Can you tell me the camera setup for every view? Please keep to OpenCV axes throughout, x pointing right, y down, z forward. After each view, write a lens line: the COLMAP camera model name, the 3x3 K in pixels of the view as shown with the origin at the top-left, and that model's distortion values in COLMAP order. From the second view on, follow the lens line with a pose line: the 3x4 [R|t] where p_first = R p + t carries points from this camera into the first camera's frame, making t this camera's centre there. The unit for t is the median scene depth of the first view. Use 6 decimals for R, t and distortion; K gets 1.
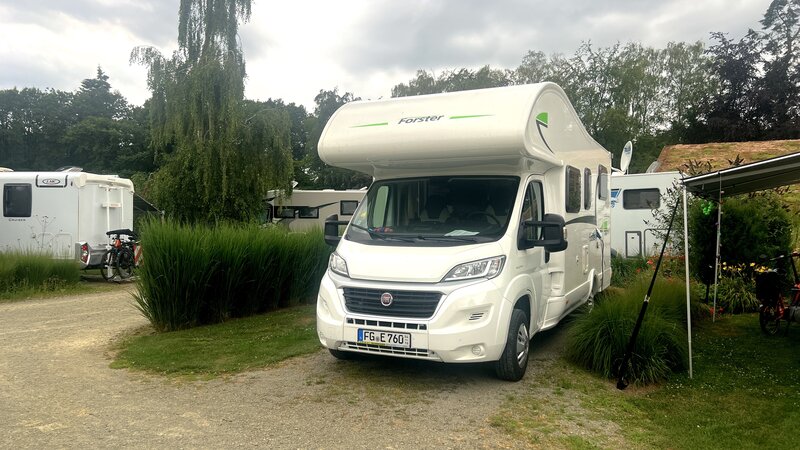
lens RADIAL K [[596.0, 0, 399.2], [0, 596.0, 220.2], [0, 0, 1]] dist [0.009584, 0.003535]
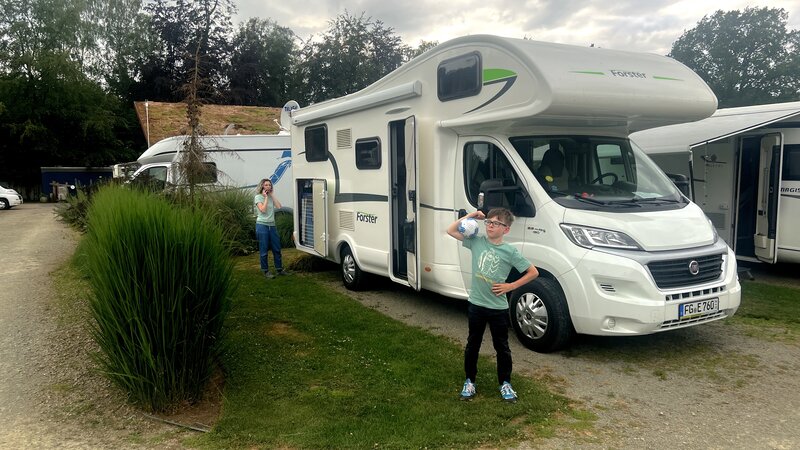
lens RADIAL K [[596.0, 0, 398.9], [0, 596.0, 228.8], [0, 0, 1]] dist [0.009584, 0.003535]
pose [[0.591229, -0.085252, 0.801985, -1.019393], [0.016612, 0.995474, 0.093574, -0.024650], [-0.806333, -0.042001, 0.589969, 0.792167]]
